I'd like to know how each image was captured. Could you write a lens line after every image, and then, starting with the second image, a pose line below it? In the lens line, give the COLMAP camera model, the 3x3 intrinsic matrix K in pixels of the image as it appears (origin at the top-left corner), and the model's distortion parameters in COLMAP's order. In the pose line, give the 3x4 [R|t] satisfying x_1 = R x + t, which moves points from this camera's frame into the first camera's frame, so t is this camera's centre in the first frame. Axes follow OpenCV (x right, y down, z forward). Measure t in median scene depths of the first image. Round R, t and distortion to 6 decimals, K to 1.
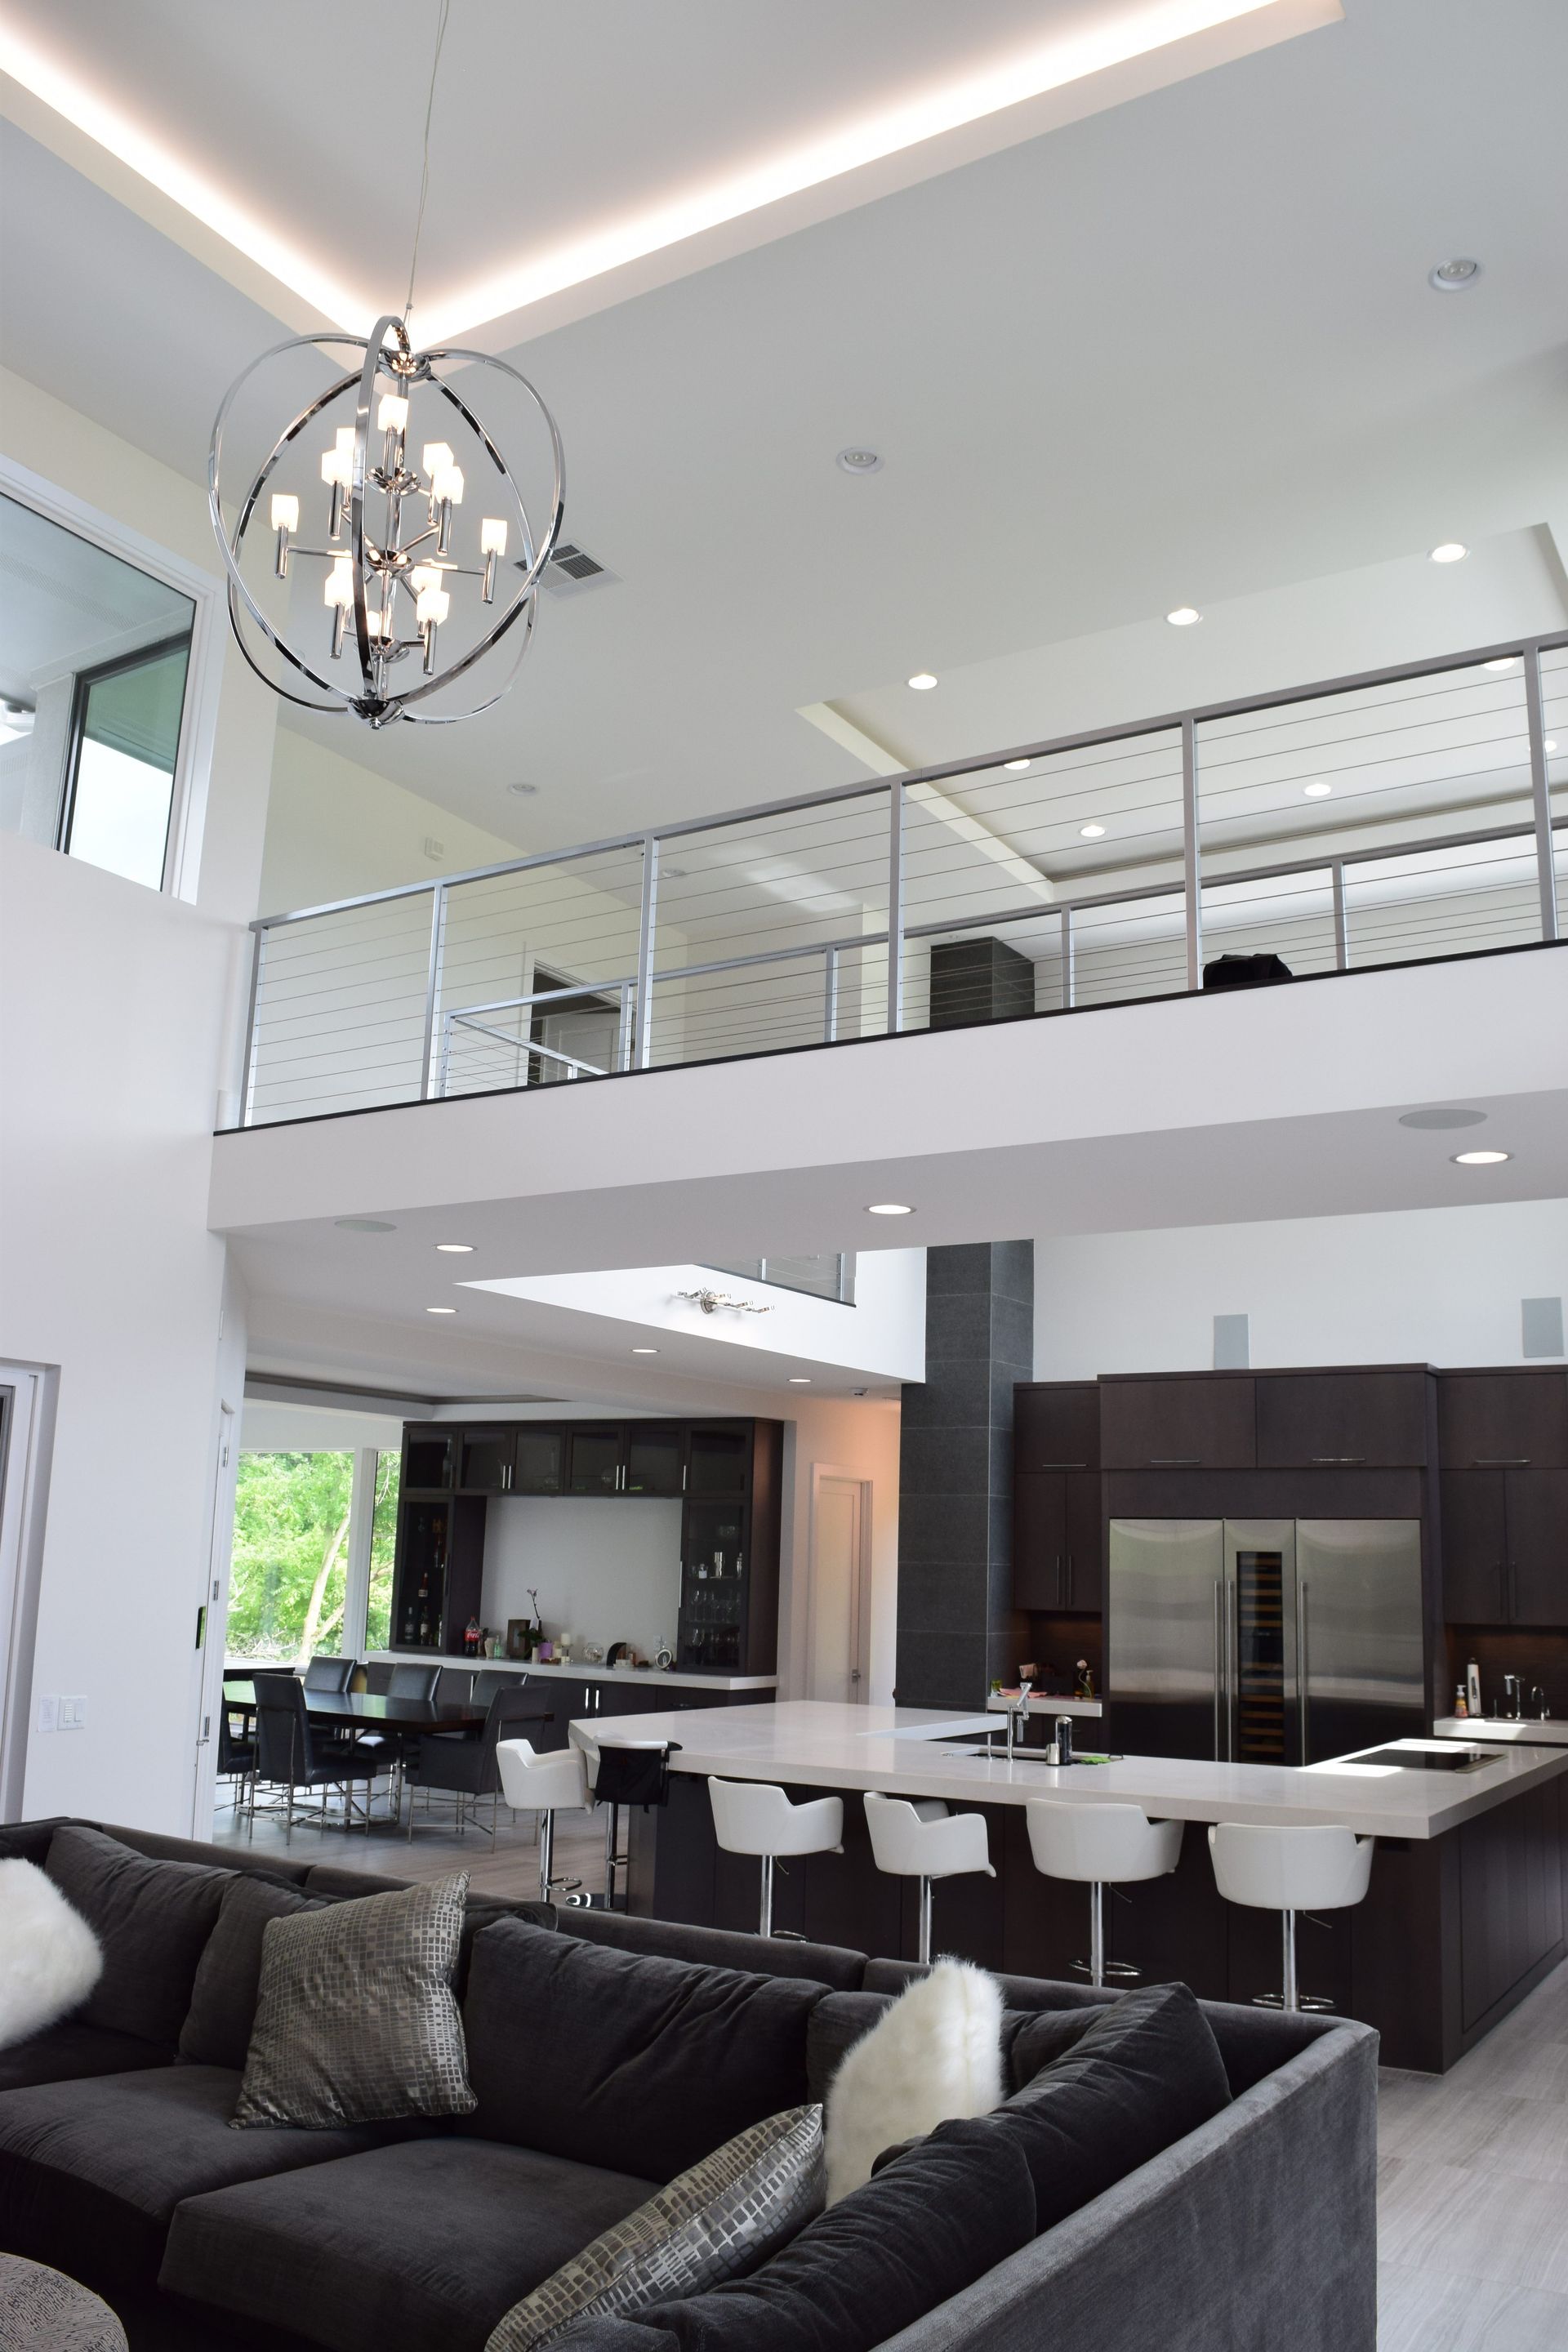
lens RADIAL K [[1851.6, 0, 780.9], [0, 1851.6, 1184.7], [0, 0, 1]] dist [-0.088571, 0.008213]
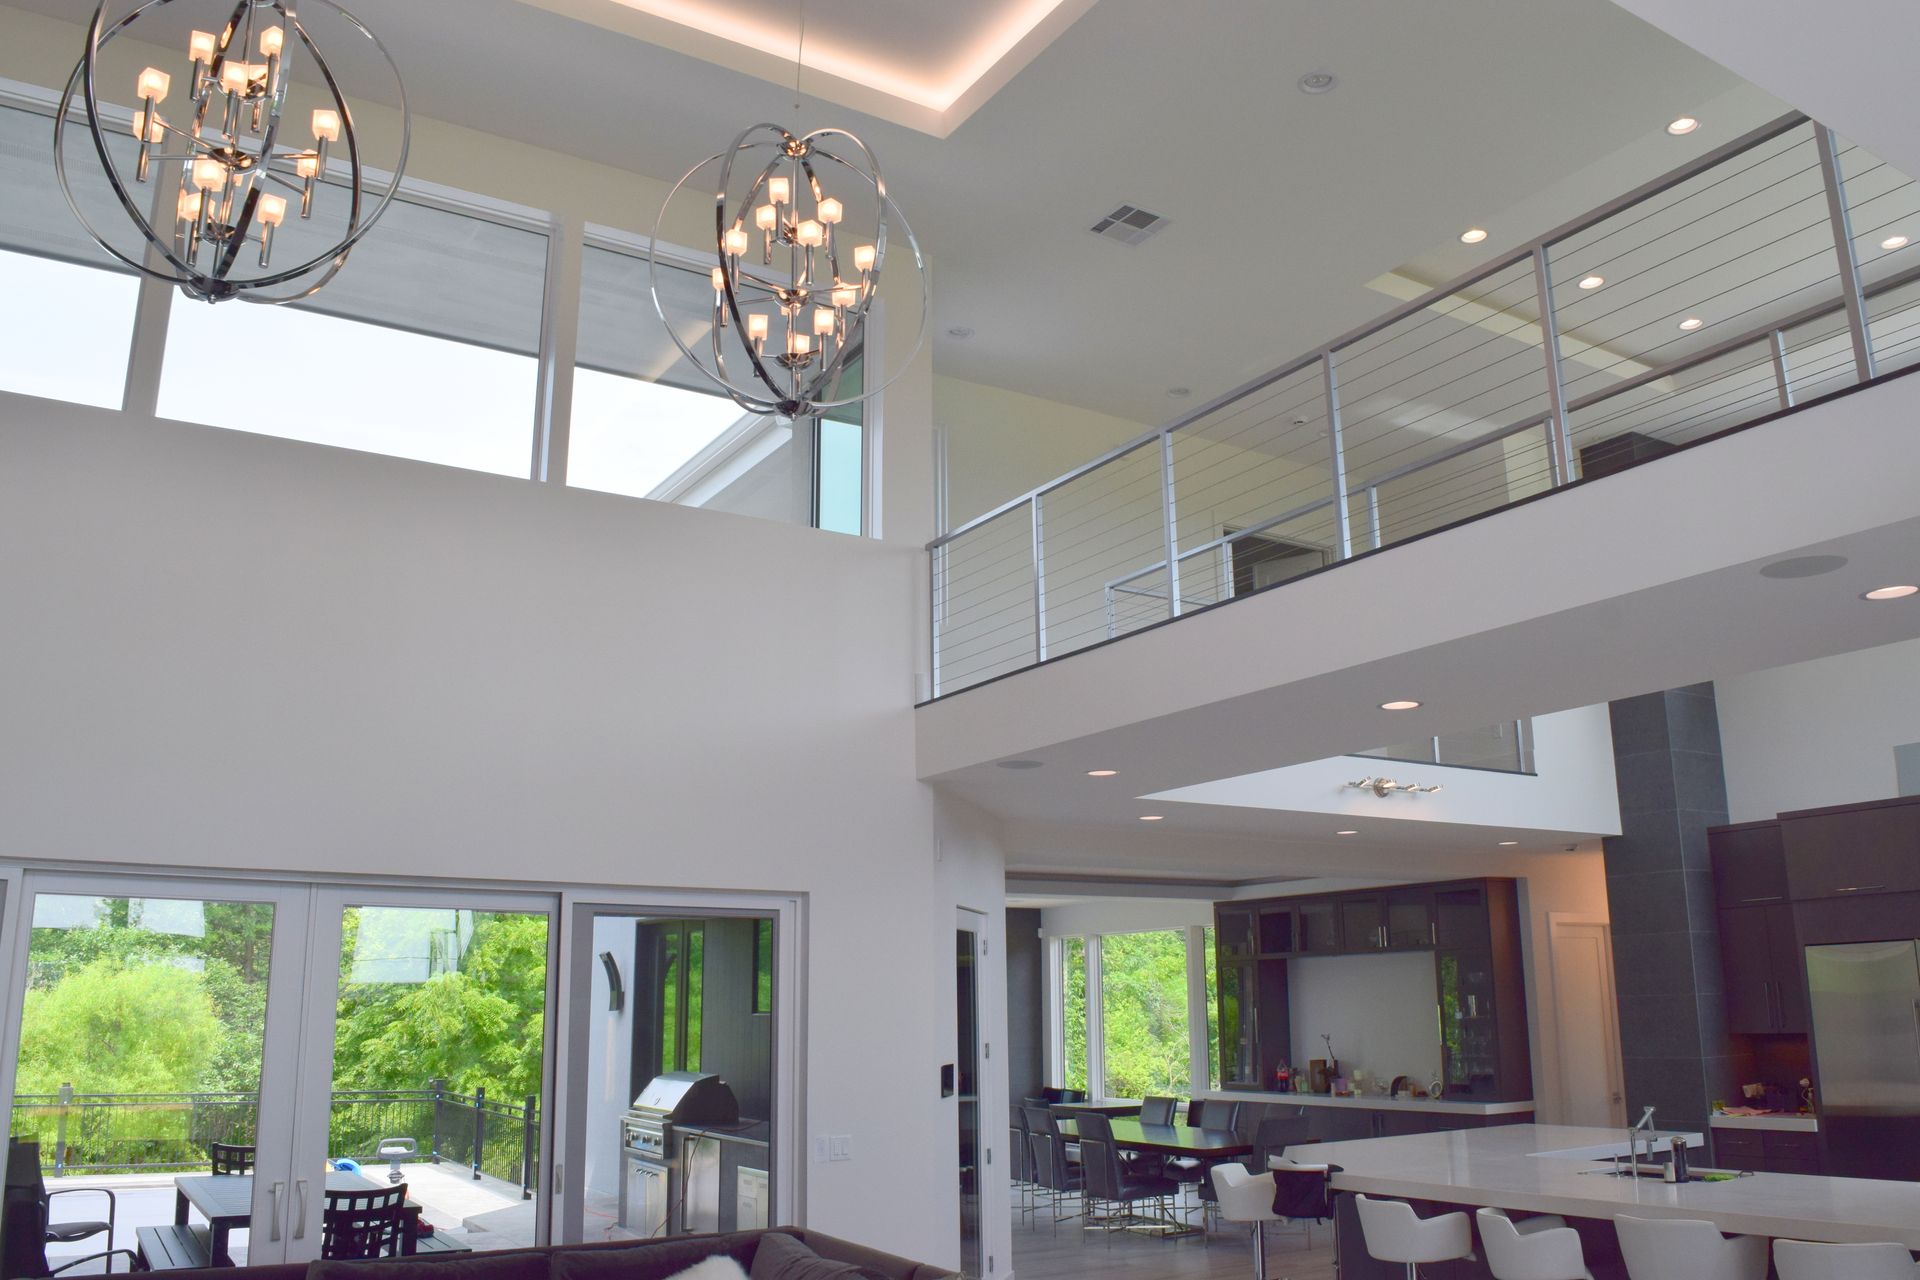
lens RADIAL K [[1511.5, 0, 952.2], [0, 1511.5, 636.6], [0, 0, 1]] dist [-0.088571, 0.008213]
pose [[0.894574, -0.141374, -0.423971, 0.121485], [0.123278, 0.989902, -0.069969, 0.001152], [0.429581, 0.010326, 0.902969, 0.014132]]
